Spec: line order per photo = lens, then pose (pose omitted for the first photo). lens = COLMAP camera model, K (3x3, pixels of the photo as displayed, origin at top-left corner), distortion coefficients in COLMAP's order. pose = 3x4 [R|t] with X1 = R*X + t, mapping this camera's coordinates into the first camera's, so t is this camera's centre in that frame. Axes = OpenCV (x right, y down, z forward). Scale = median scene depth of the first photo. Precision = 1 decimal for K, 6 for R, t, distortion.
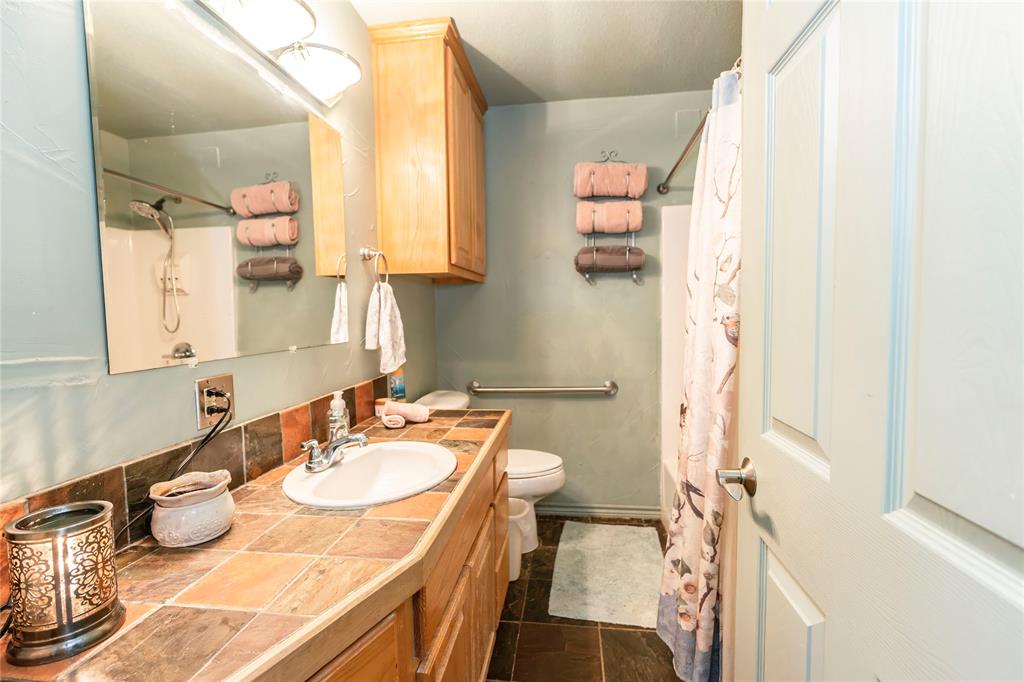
lens RADIAL K [[470.6, 0, 509.4], [0, 470.6, 339.5], [0, 0, 1]] dist [-0.008783, 0.001146]
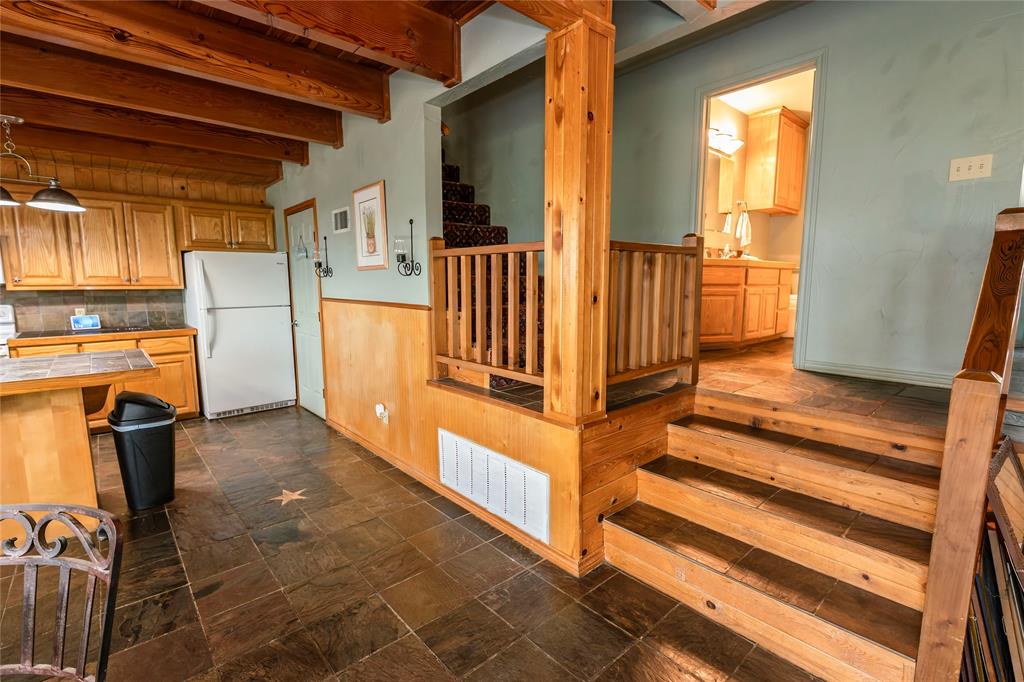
lens RADIAL K [[470.6, 0, 509.3], [0, 470.6, 342.6], [0, 0, 1]] dist [-0.008783, 0.001146]
pose [[0.750114, 0.098901, -0.653871, 0.523062], [-0.052674, 0.994548, 0.090004, 0.423830], [0.659207, -0.033072, 0.751234, -1.834399]]
